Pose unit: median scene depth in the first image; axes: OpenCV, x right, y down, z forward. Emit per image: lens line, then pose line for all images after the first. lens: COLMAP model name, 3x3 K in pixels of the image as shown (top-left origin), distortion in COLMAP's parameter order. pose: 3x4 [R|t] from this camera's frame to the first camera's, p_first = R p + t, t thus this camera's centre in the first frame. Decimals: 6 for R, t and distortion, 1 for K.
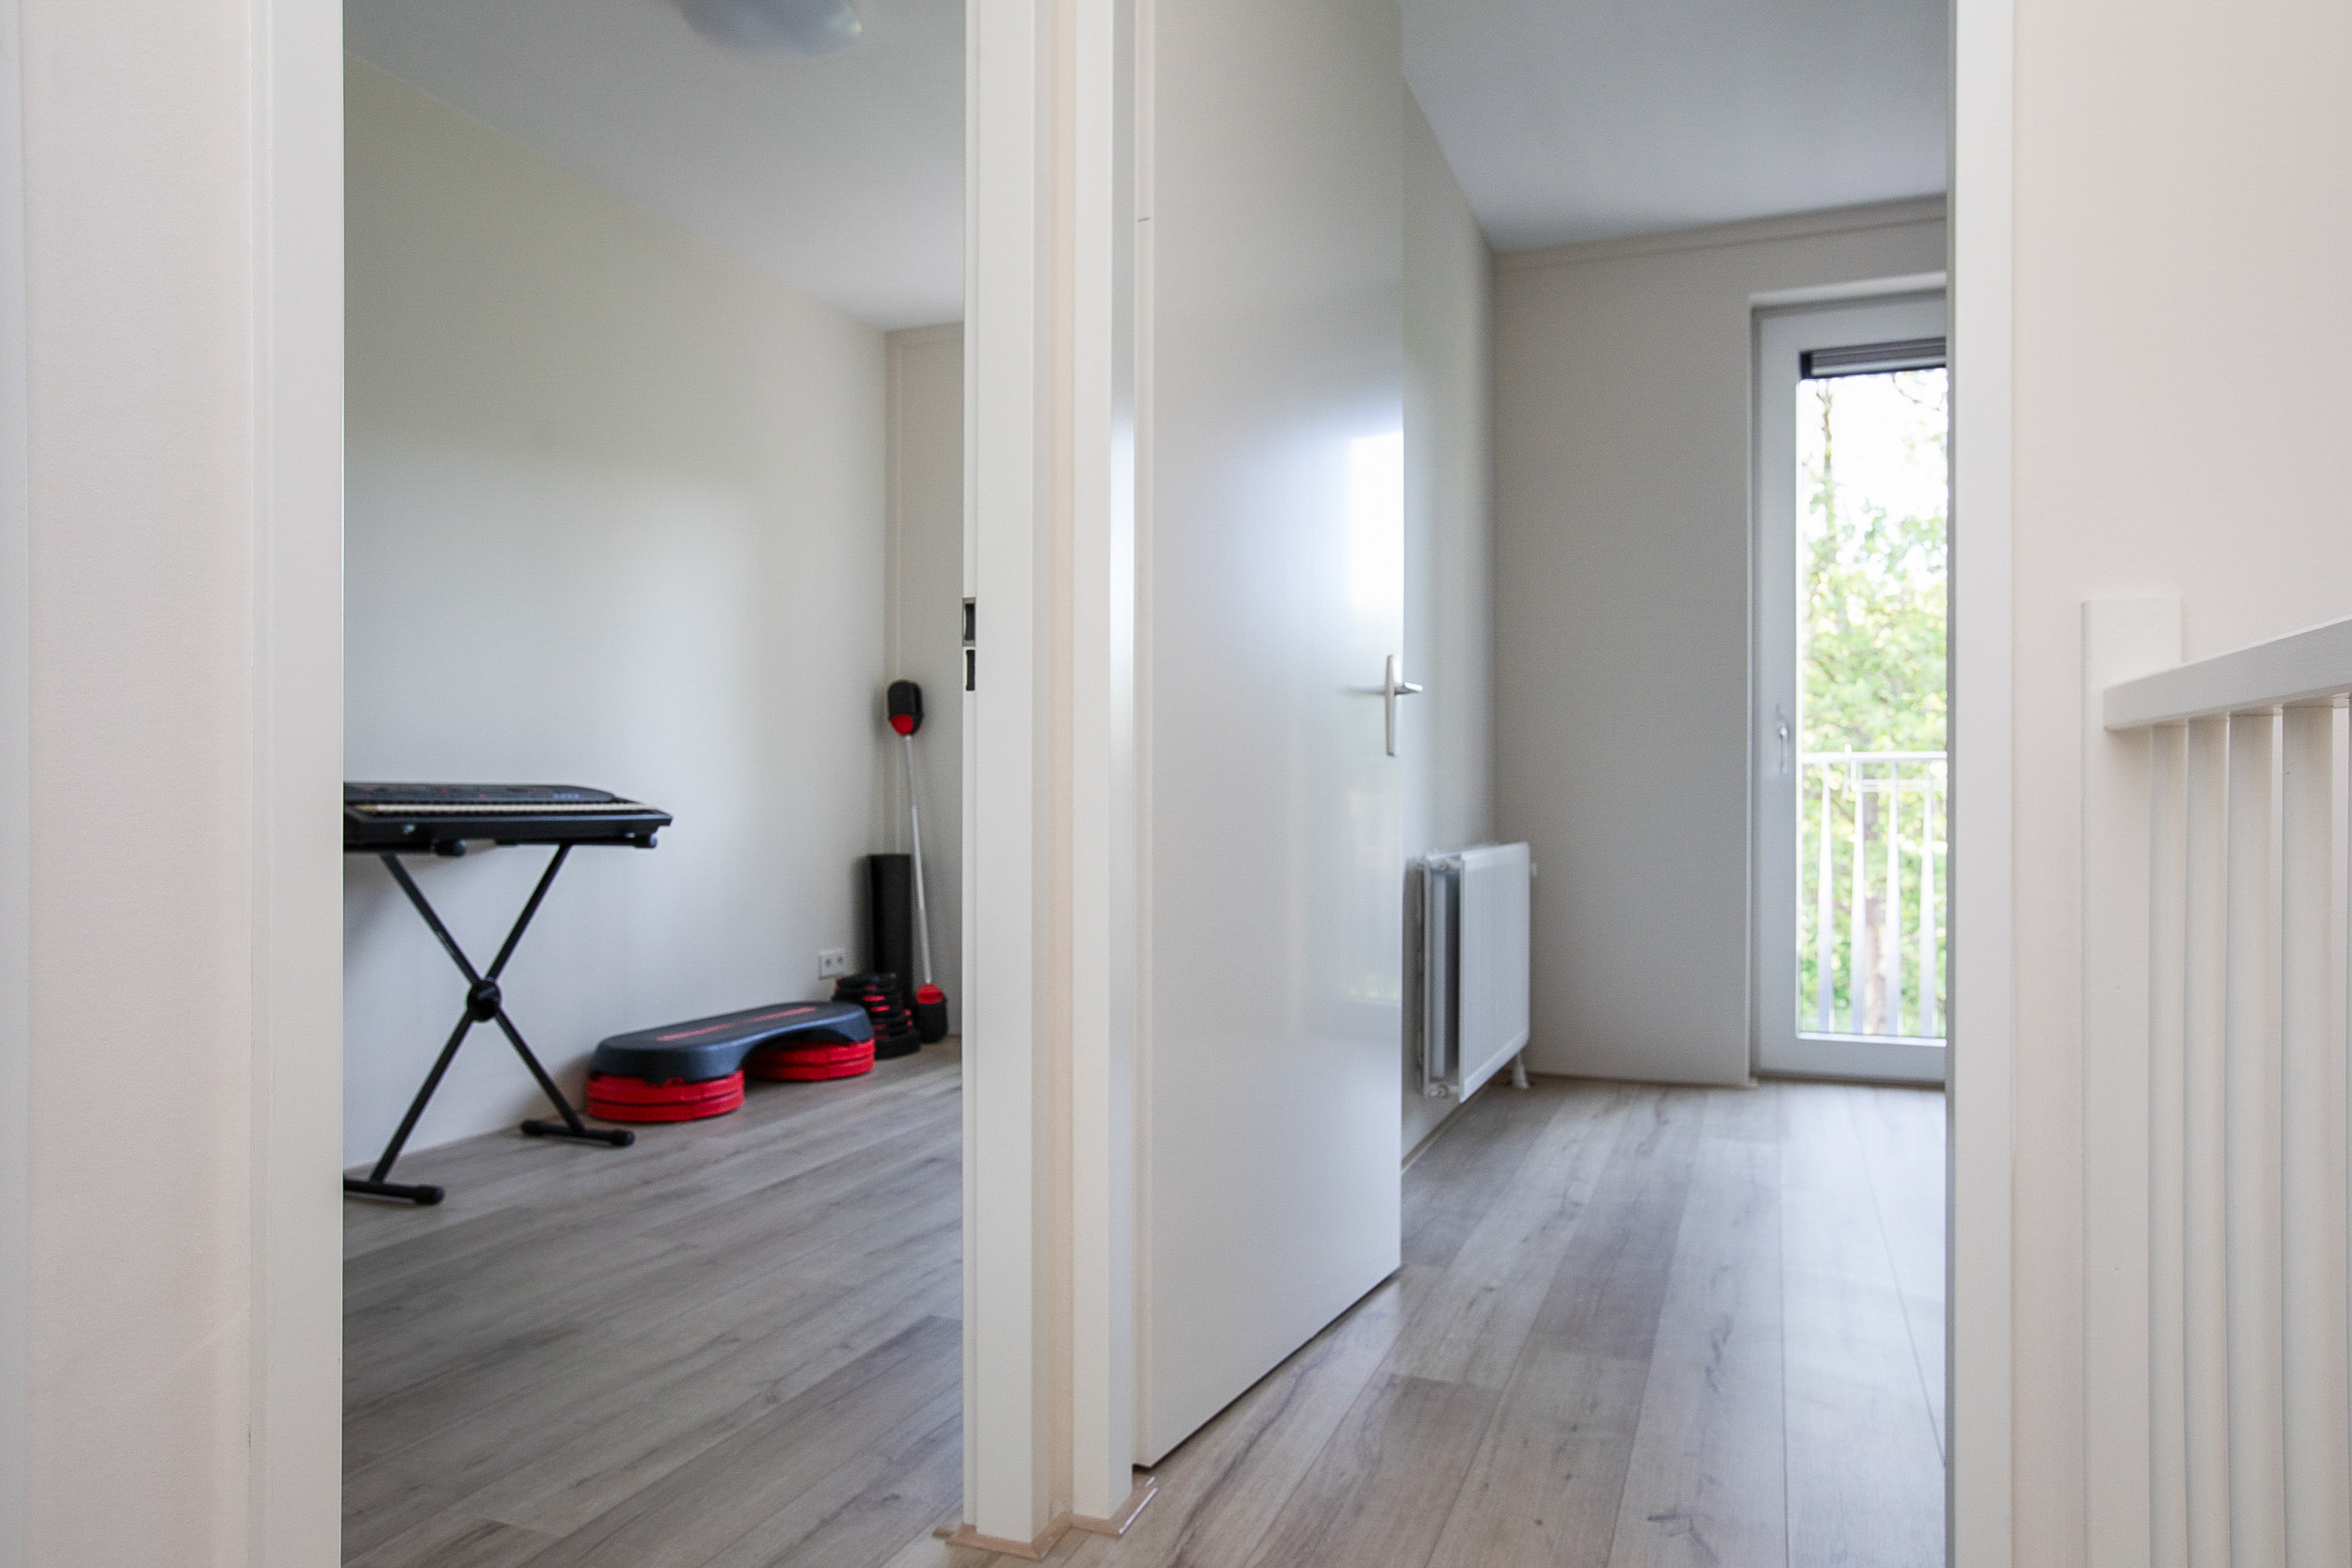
lens RADIAL K [[1471.5, 0, 1180.6], [0, 1471.5, 772.8], [0, 0, 1]] dist [-0.097768, 0.128511]
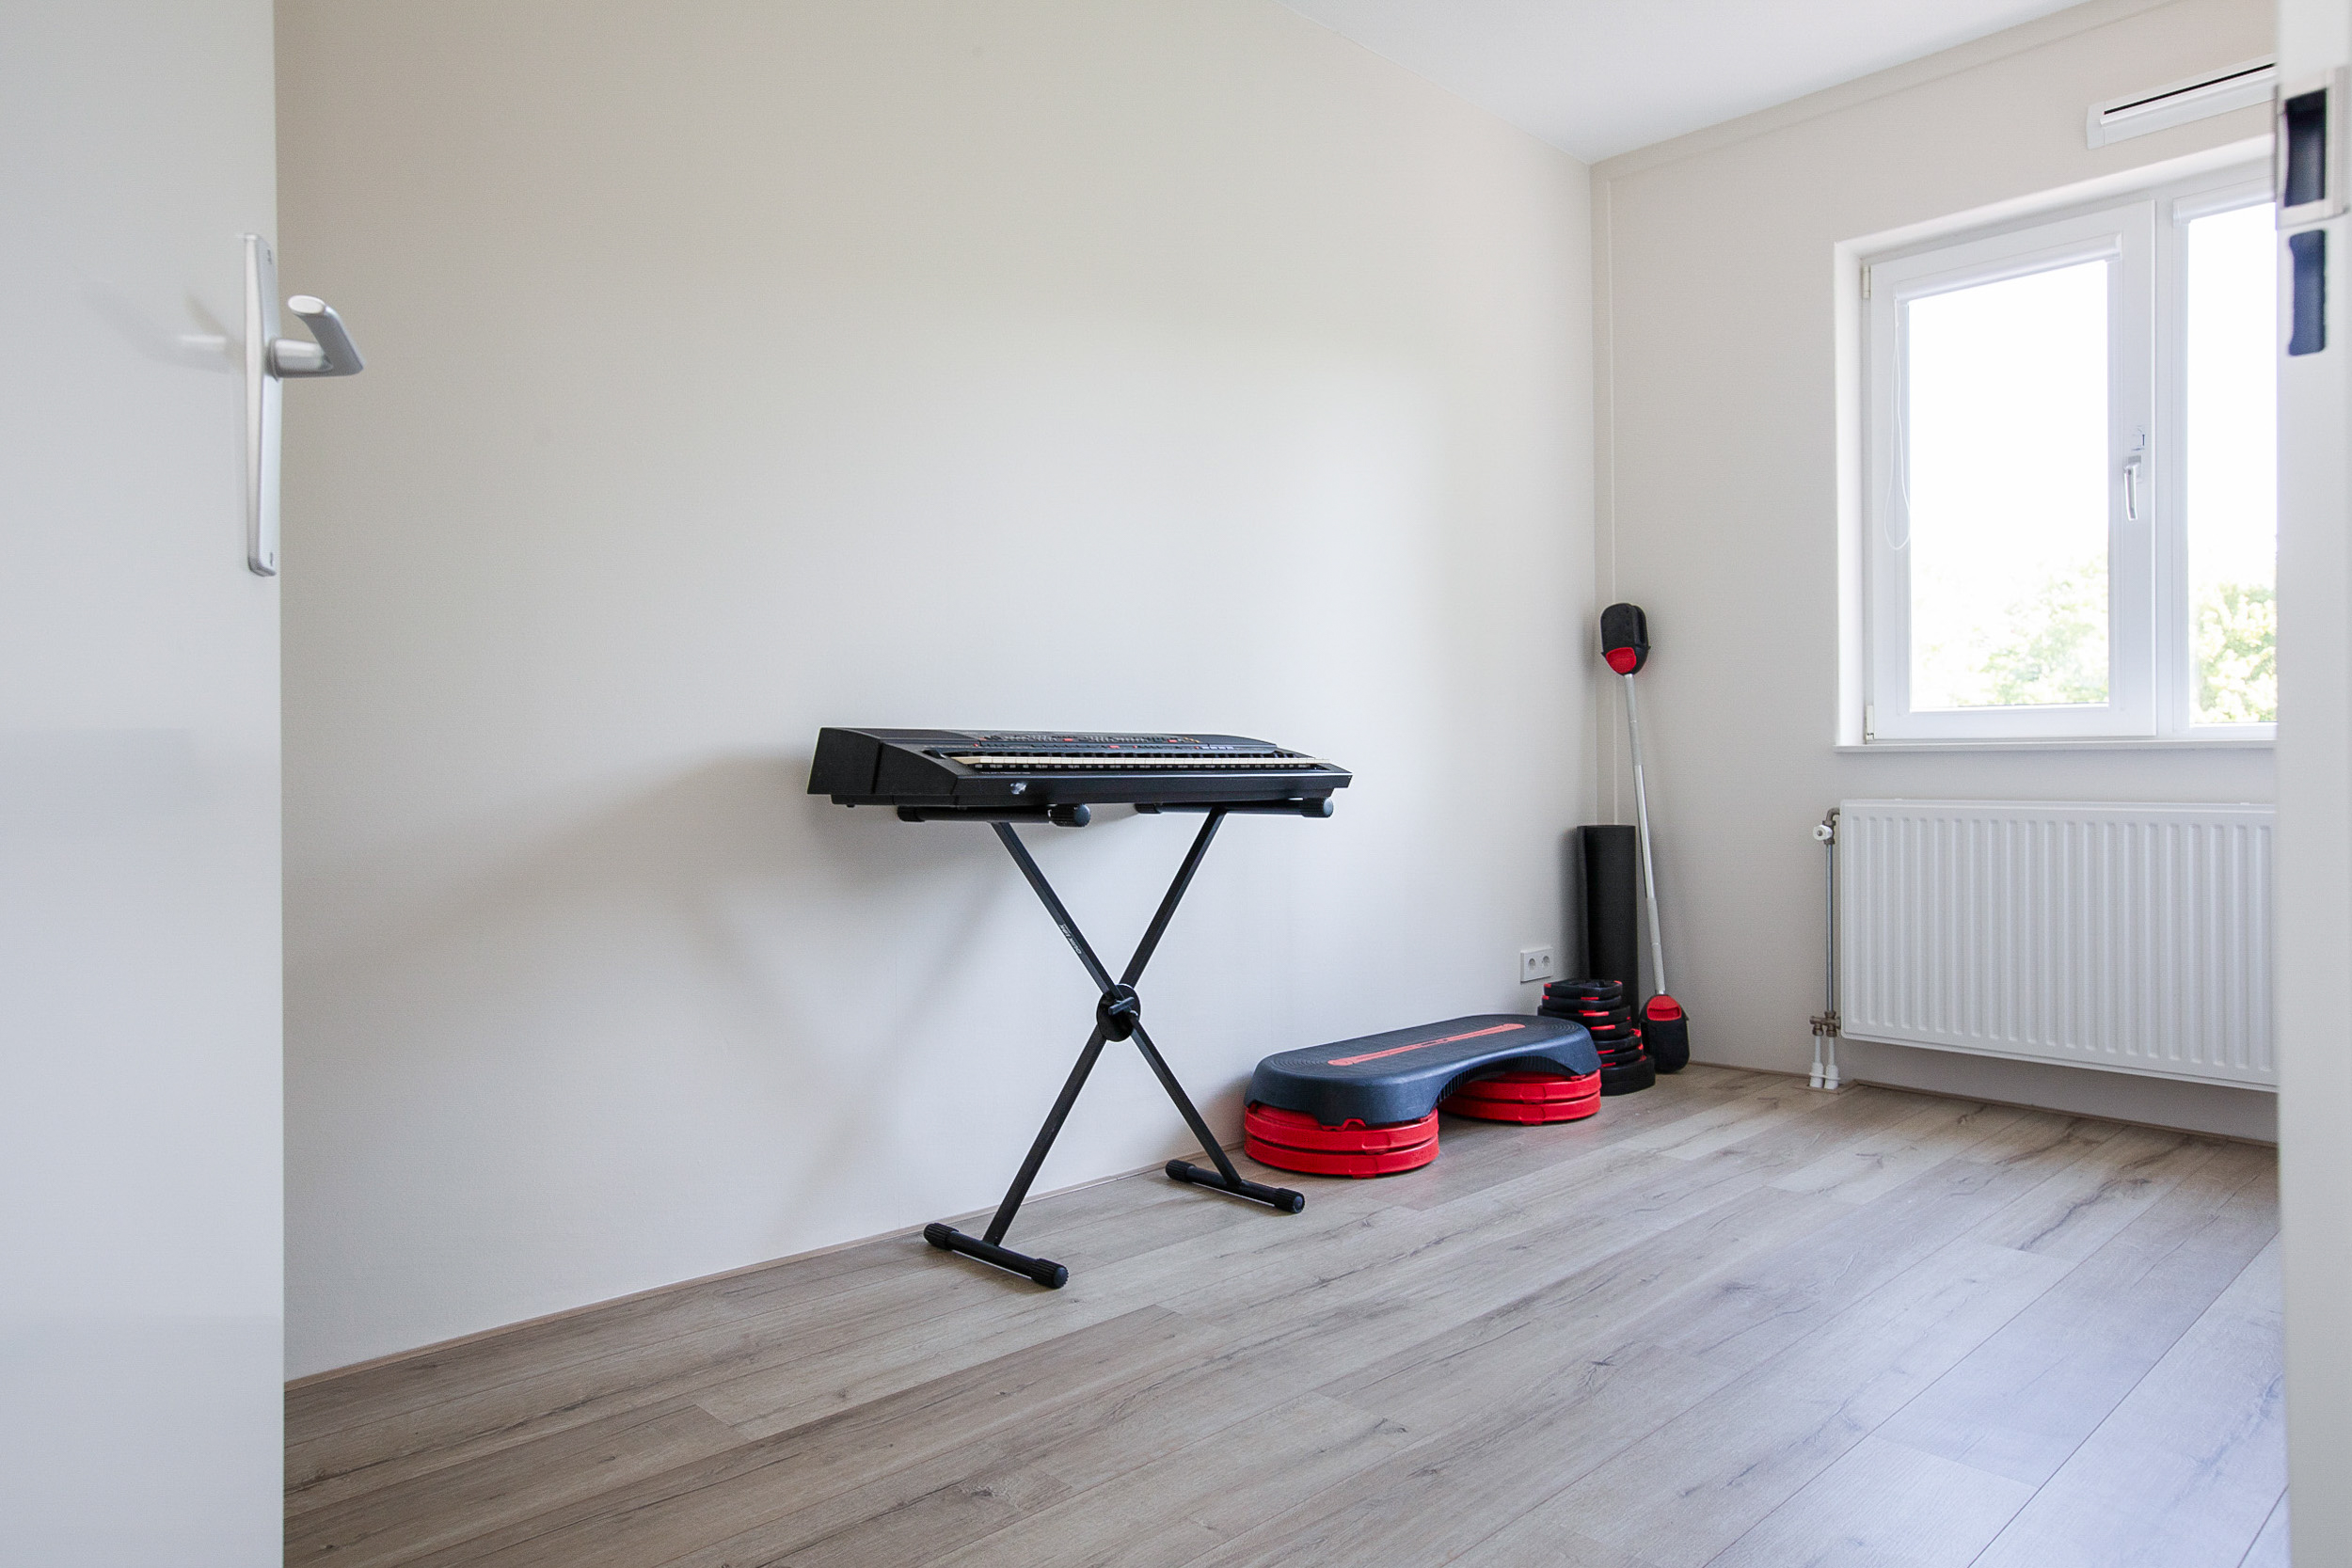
lens RADIAL K [[1471.5, 0, 1180.6], [0, 1471.5, 772.8], [0, 0, 1]] dist [-0.097768, 0.128511]
pose [[0.909485, -0.002951, -0.415726, -0.118967], [0.011572, 0.999767, 0.018219, 0.015083], [0.415576, -0.021381, 0.909307, 0.288108]]
